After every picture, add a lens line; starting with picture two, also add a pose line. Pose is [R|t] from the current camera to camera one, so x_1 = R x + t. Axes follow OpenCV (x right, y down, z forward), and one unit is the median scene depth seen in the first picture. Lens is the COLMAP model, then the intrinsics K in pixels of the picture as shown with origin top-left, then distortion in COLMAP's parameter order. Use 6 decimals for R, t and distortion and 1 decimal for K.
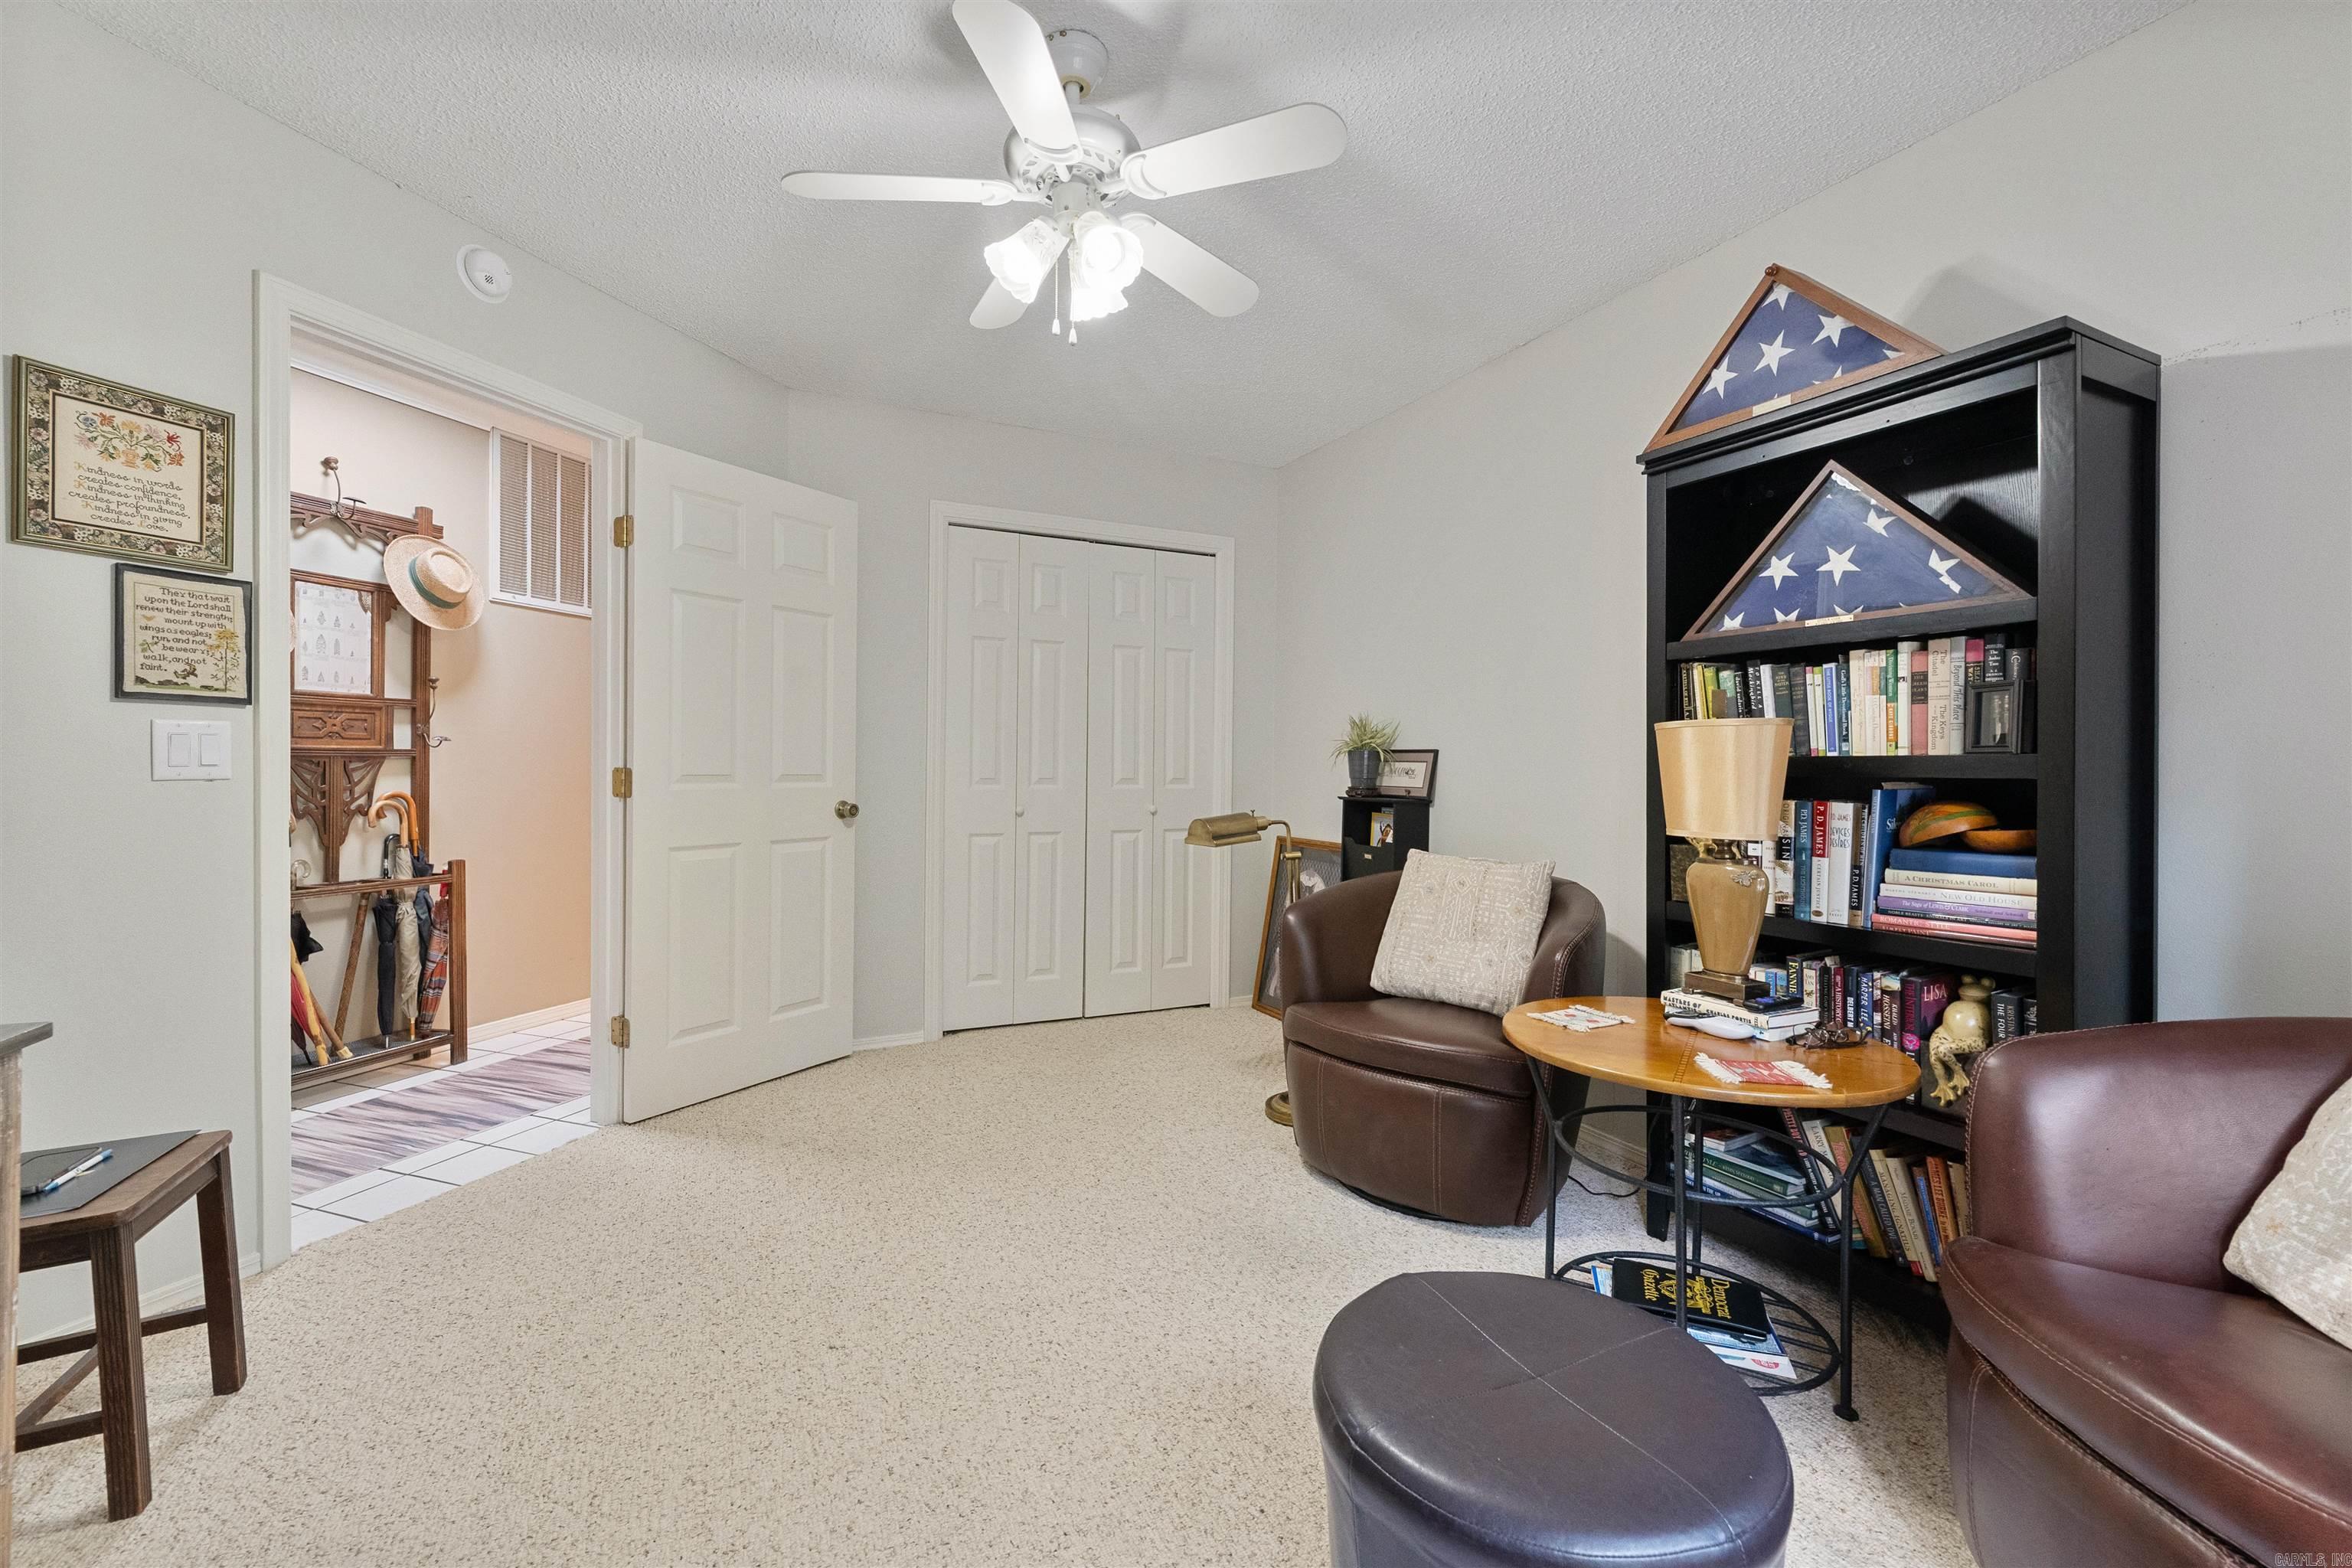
lens RADIAL K [[967.1, 0, 1178.8], [0, 967.1, 774.3], [0, 0, 1]] dist [0.006727, -0.003793]
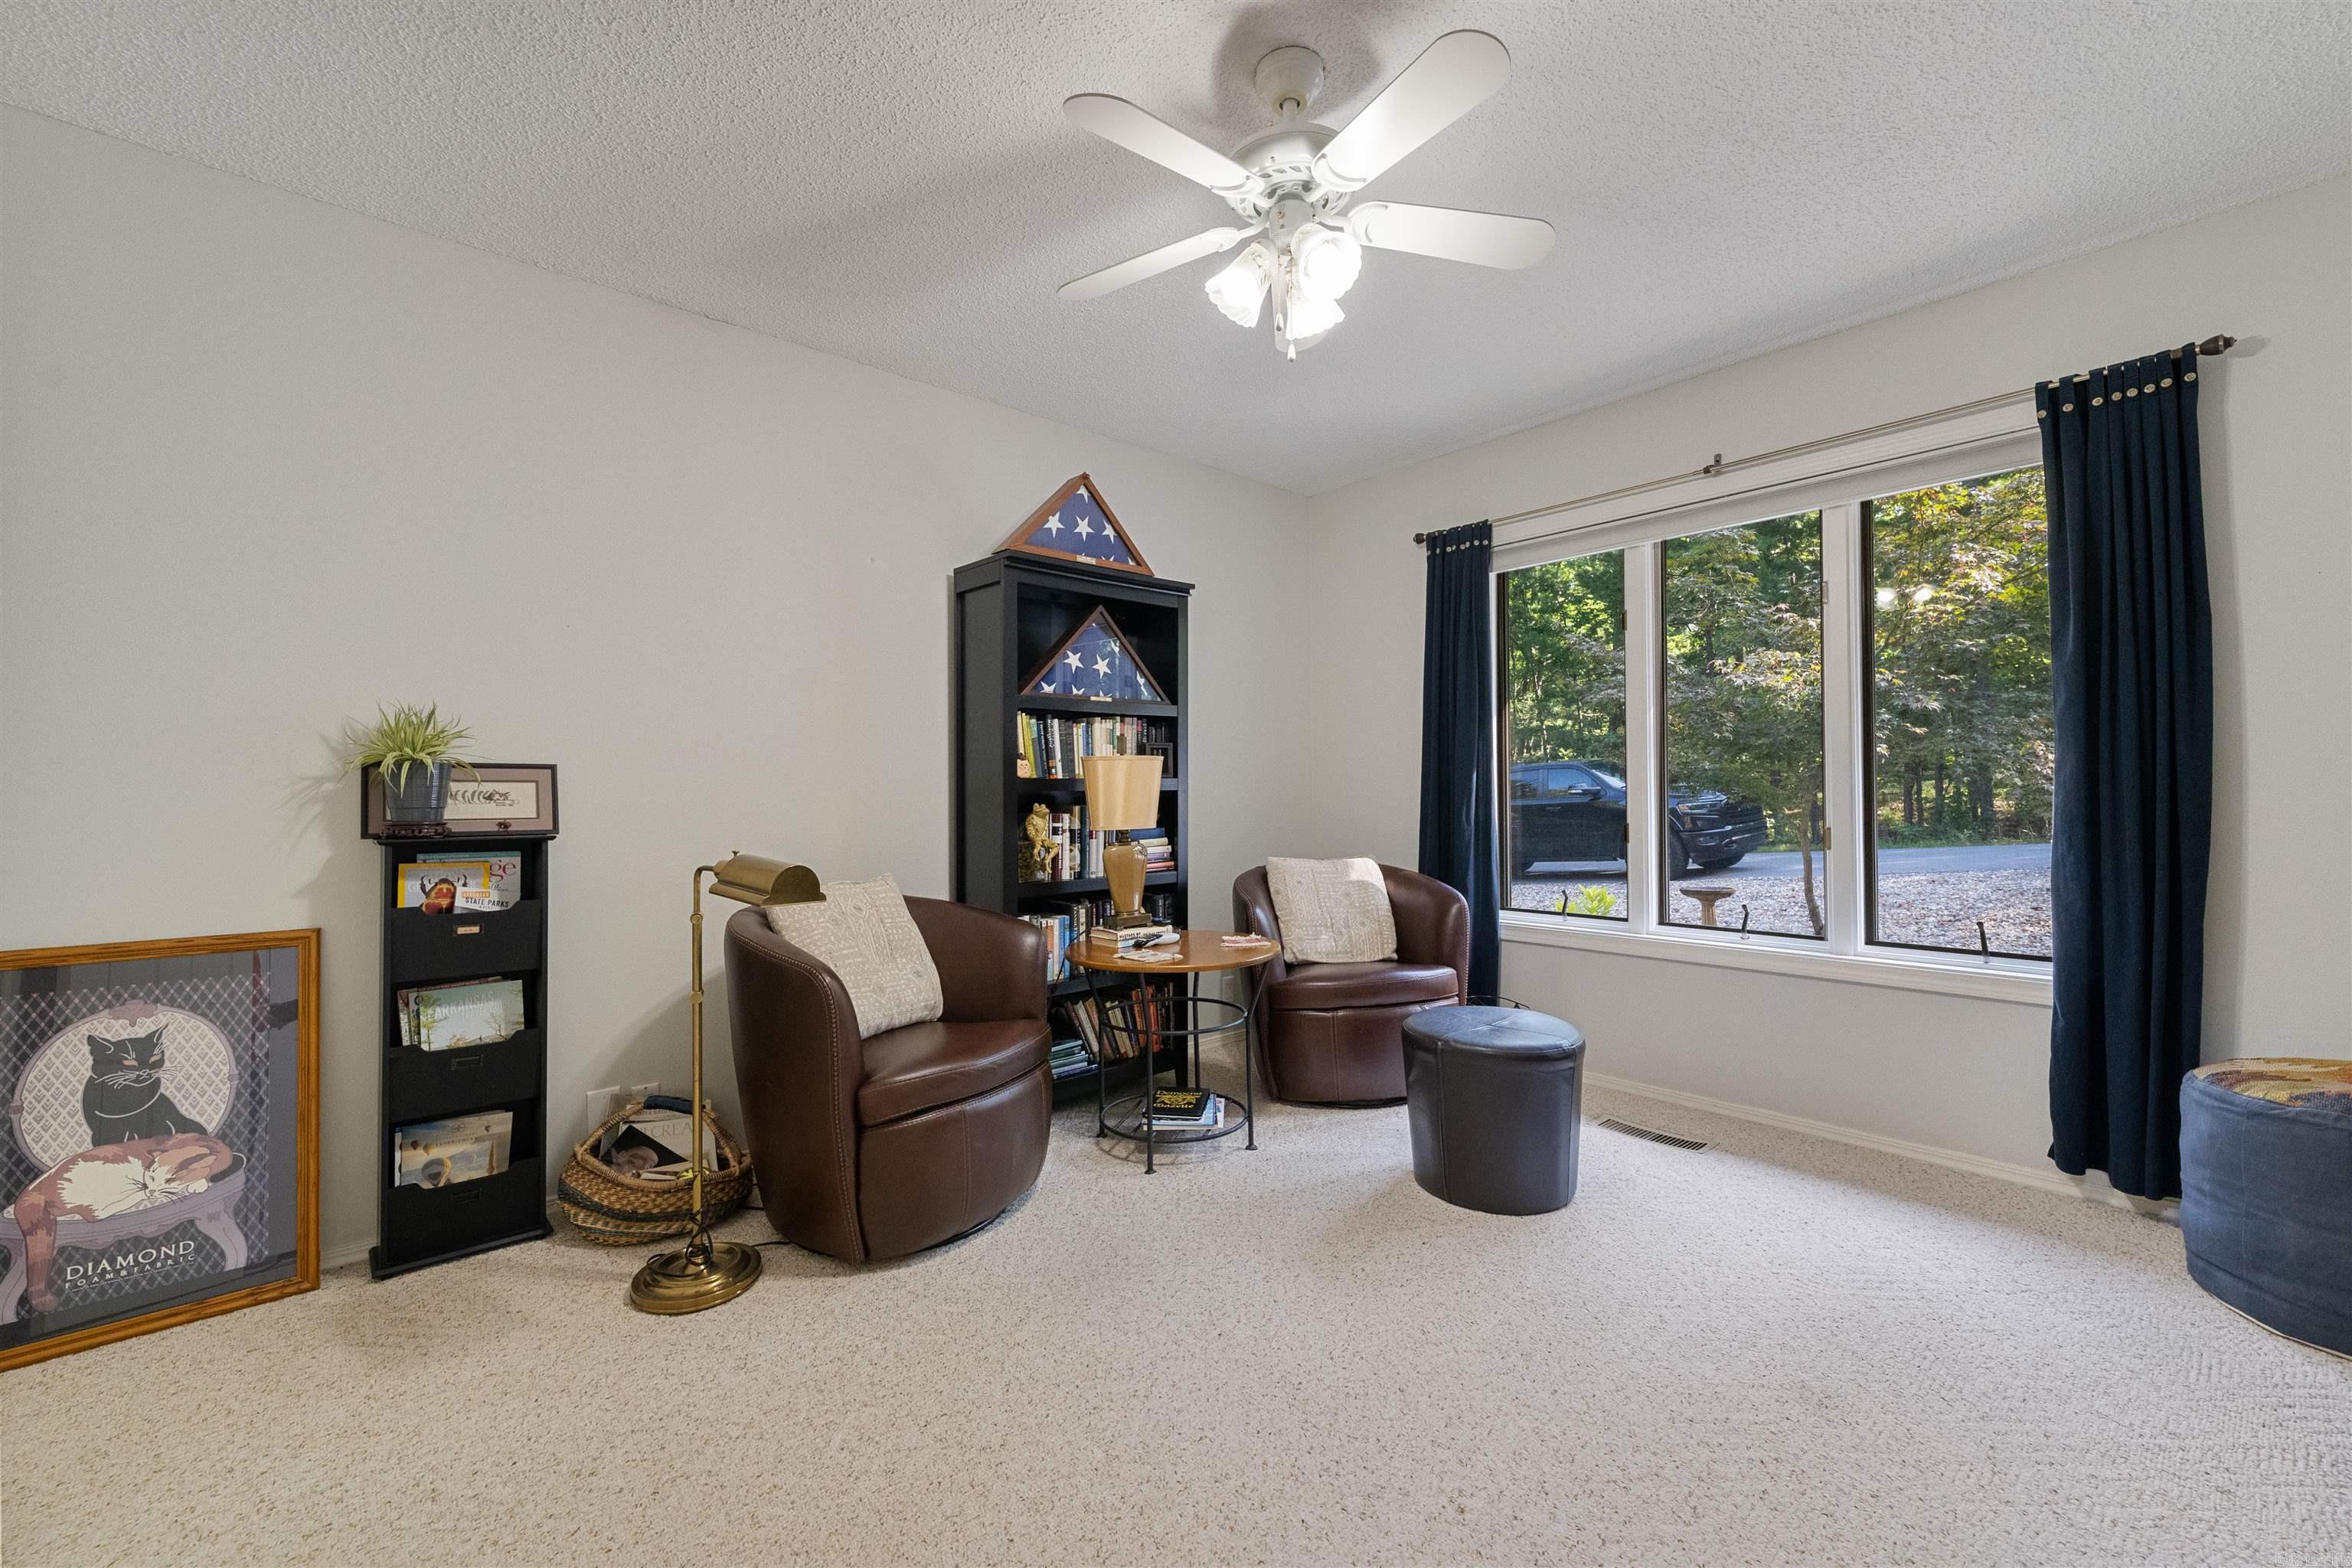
lens RADIAL K [[967.1, 0, 1166.2], [0, 967.1, 775.3], [0, 0, 1]] dist [0.006727, -0.003793]
pose [[-0.259225, 0.011335, 0.965750, -0.953415], [0.014136, 0.999869, -0.007941, -0.009071], [-0.965714, 0.011594, -0.259351, 1.274143]]
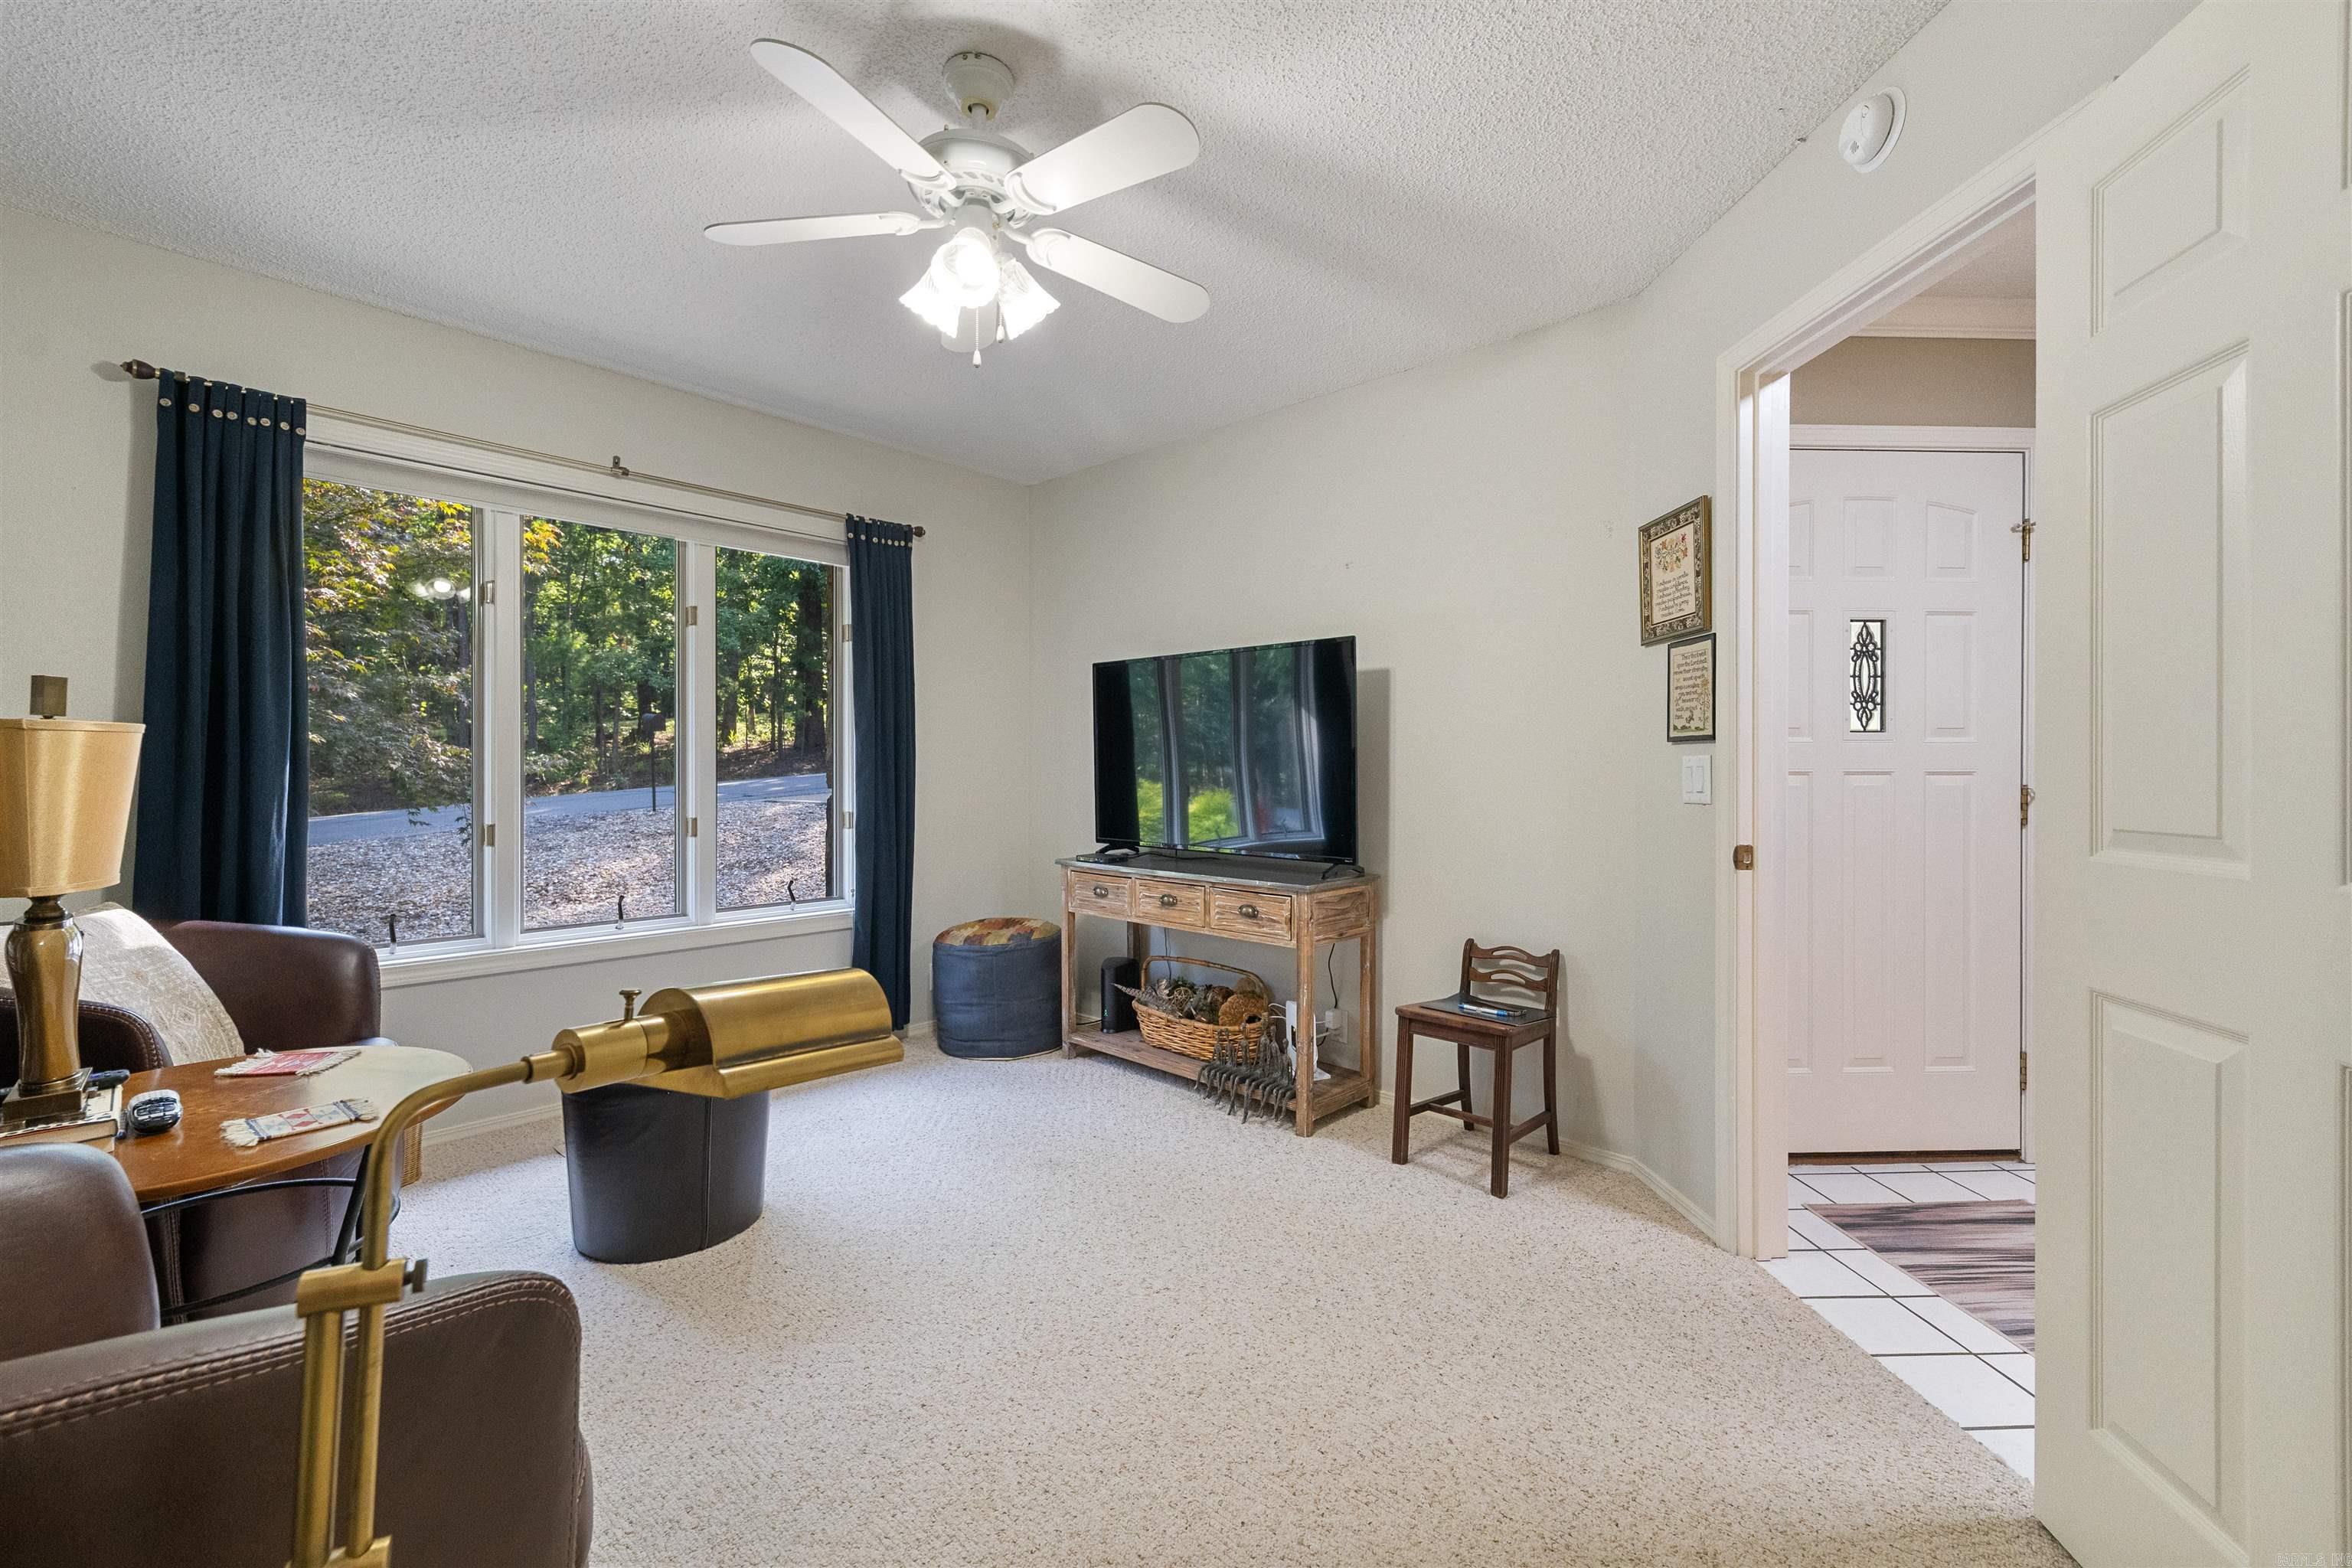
lens RADIAL K [[967.1, 0, 1185.0], [0, 967.1, 775.8], [0, 0, 1]] dist [0.006727, -0.003793]
pose [[-0.926579, -0.007573, -0.376025, 0.055038], [-0.013691, 0.999814, 0.013600, -0.036558], [0.375852, 0.017750, -0.926510, 1.842644]]
